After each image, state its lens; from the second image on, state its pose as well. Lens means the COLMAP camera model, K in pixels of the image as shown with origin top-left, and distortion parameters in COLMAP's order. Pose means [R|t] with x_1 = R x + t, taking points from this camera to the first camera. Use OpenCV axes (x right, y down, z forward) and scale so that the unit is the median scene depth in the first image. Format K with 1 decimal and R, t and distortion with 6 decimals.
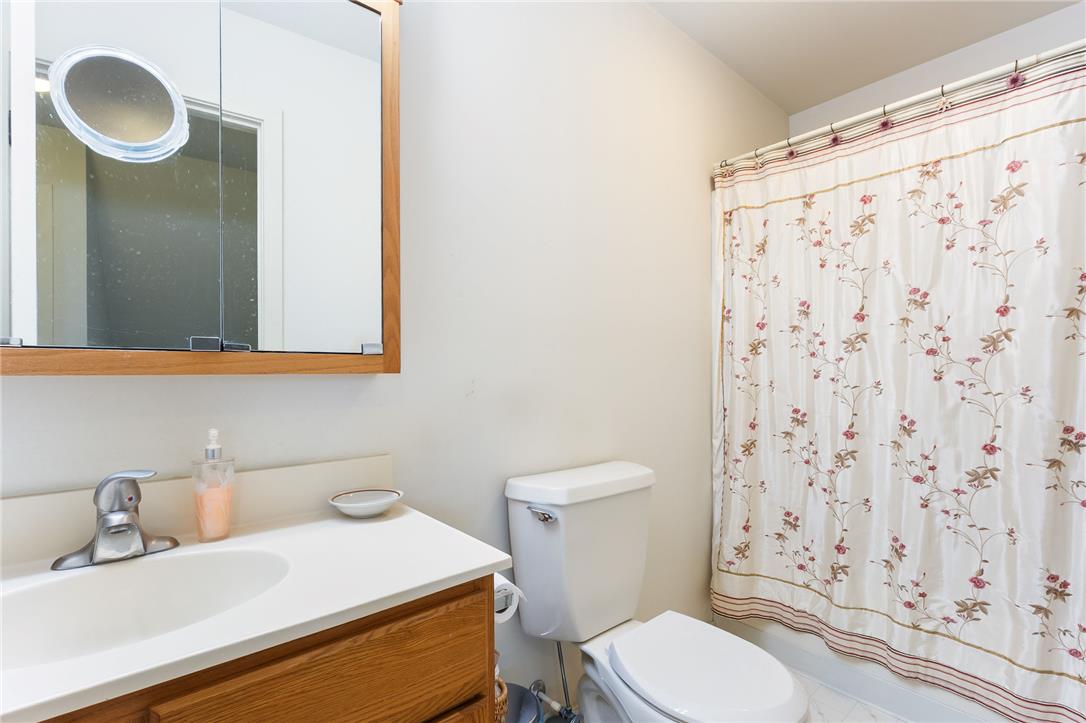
lens RADIAL K [[488.0, 0, 547.0], [0, 488.0, 366.2], [0, 0, 1]] dist [-0.001056, 0.000408]
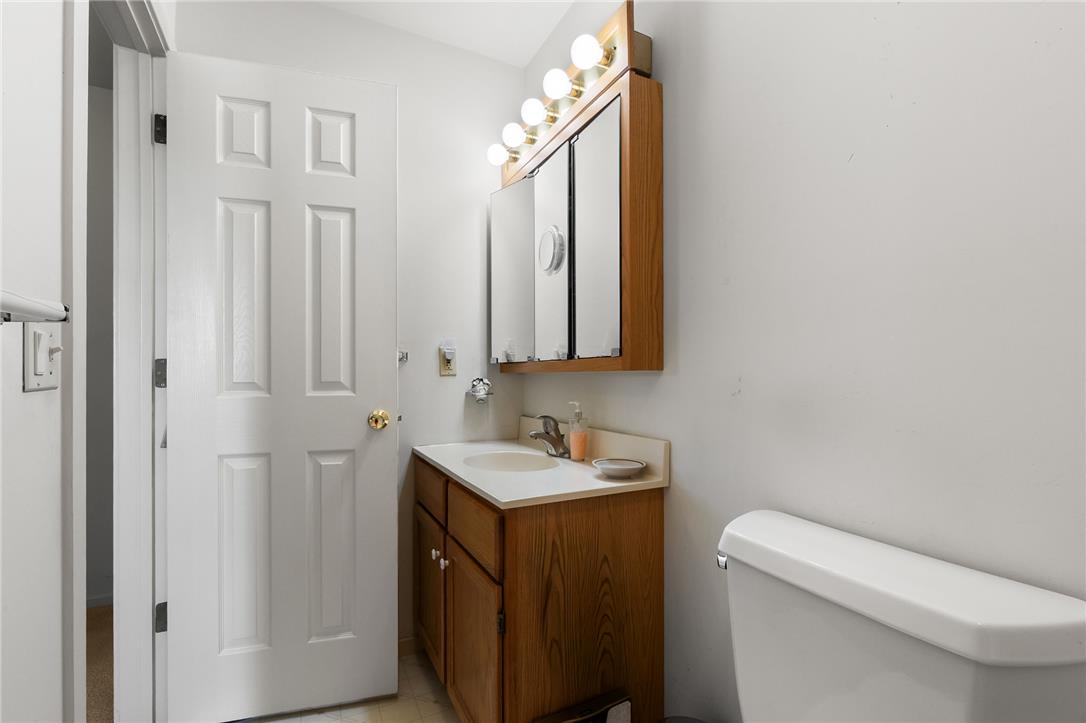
lens RADIAL K [[488.0, 0, 547.0], [0, 488.0, 366.2], [0, 0, 1]] dist [-0.001056, 0.000408]
pose [[-0.220153, -0.010864, -0.975405, 0.966391], [0.018940, 0.999702, -0.015410, 0.019508], [0.975281, -0.021867, -0.219882, 1.098867]]
